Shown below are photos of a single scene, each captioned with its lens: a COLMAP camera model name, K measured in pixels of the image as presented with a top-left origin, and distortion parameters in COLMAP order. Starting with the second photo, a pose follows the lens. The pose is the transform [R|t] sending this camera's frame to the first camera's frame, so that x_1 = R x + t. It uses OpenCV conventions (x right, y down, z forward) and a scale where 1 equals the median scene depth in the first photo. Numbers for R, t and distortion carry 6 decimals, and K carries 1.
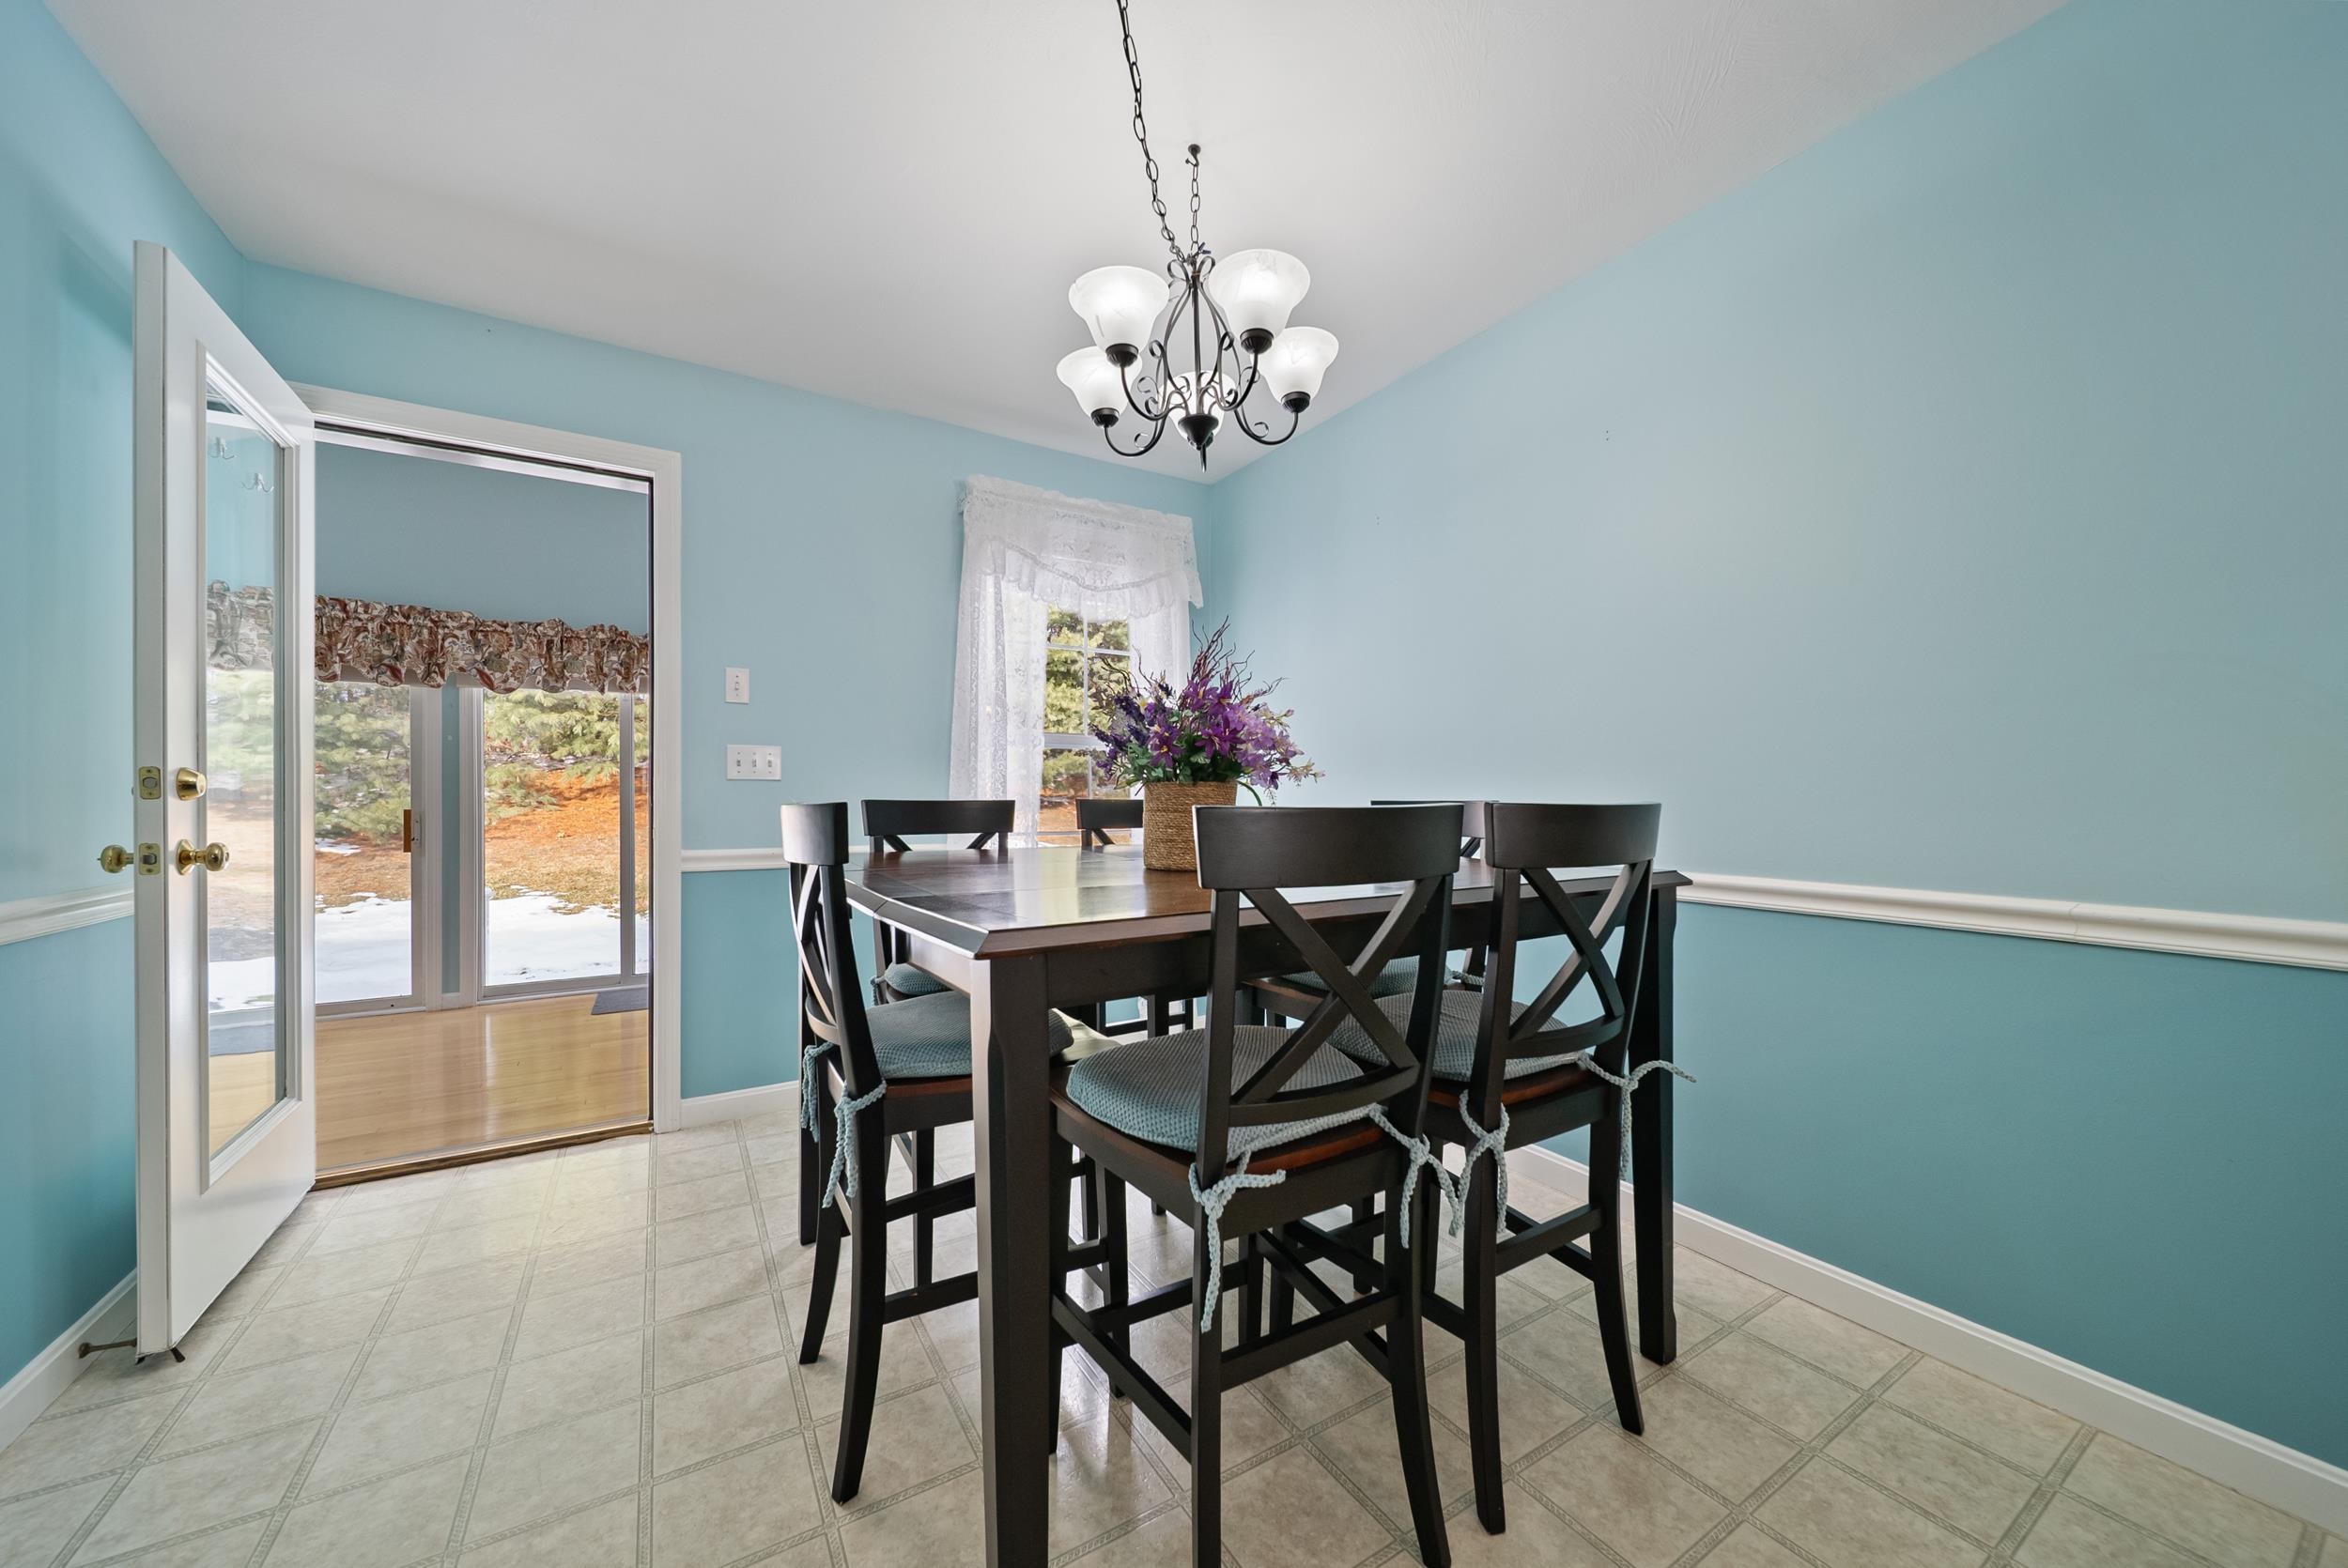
lens RADIAL K [[830.6, 0, 1178.5], [0, 830.6, 795.7], [0, 0, 1]] dist [-0.000832, -0.000226]
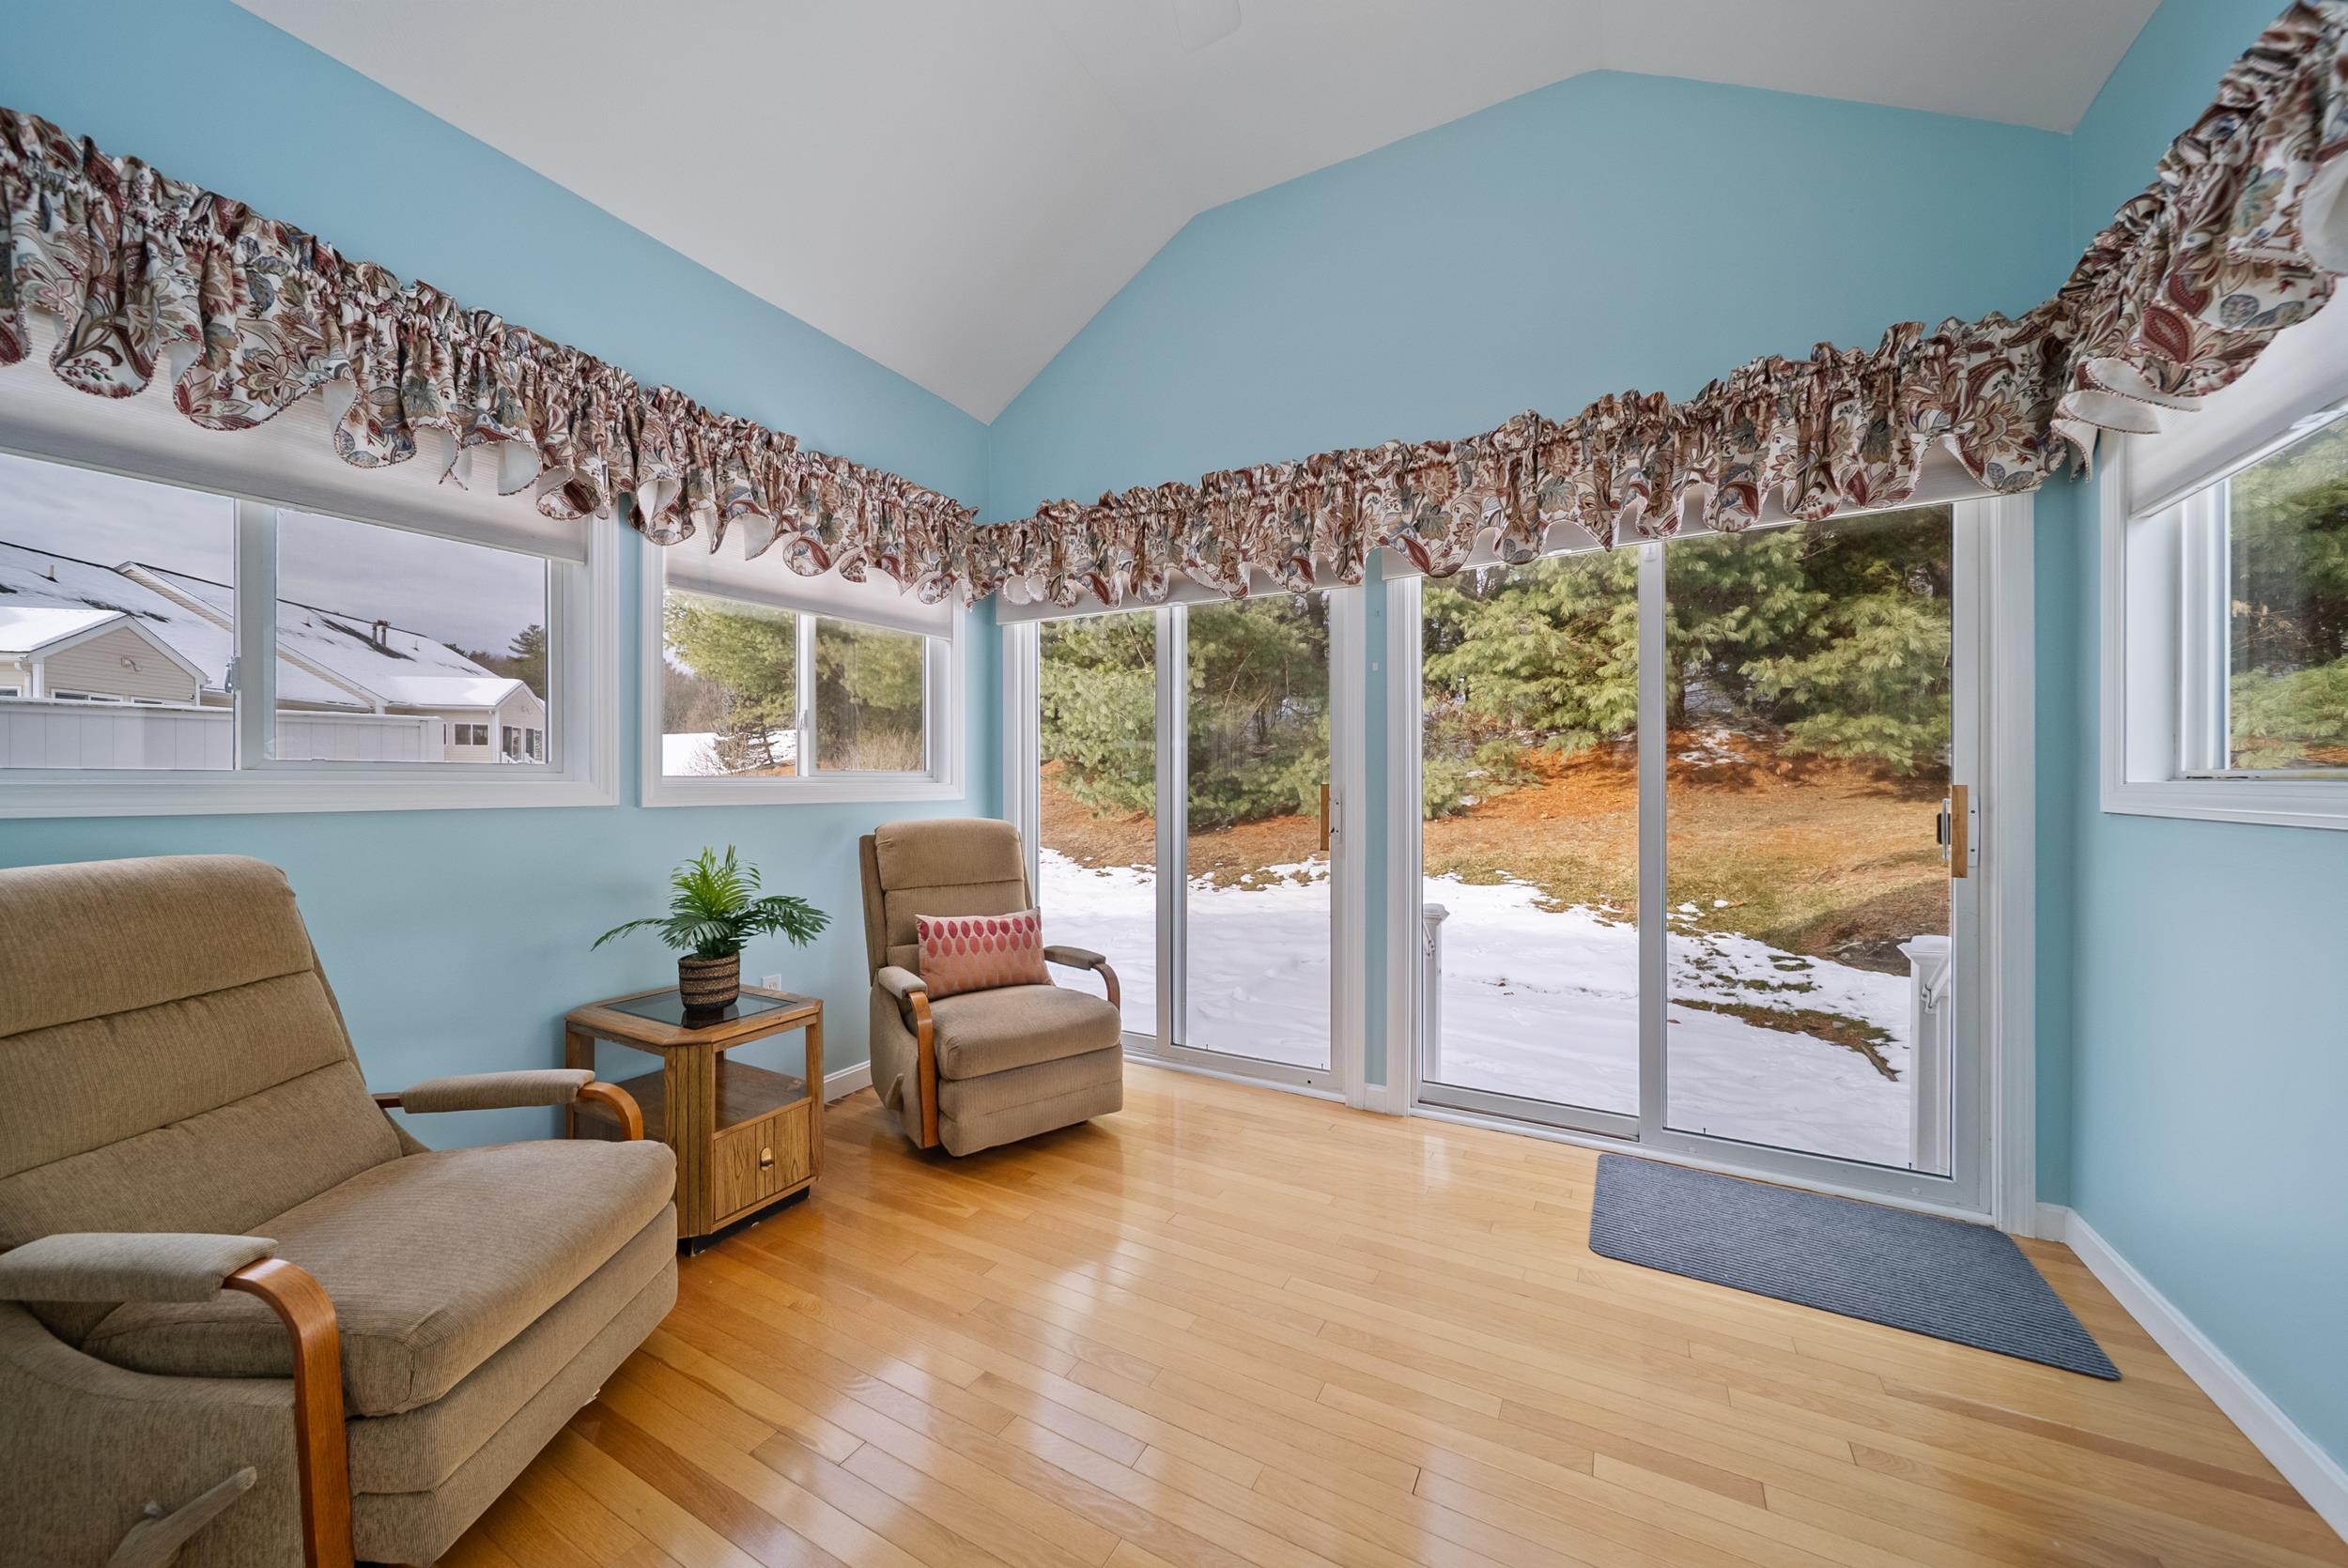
lens RADIAL K [[830.6, 0, 1168.2], [0, 830.6, 791.2], [0, 0, 1]] dist [-0.000832, -0.000226]
pose [[0.483344, 0.007305, -0.875400, -0.414106], [0.008666, 0.999876, 0.013128, 0.012991], [0.875388, -0.013932, 0.483221, 0.567567]]
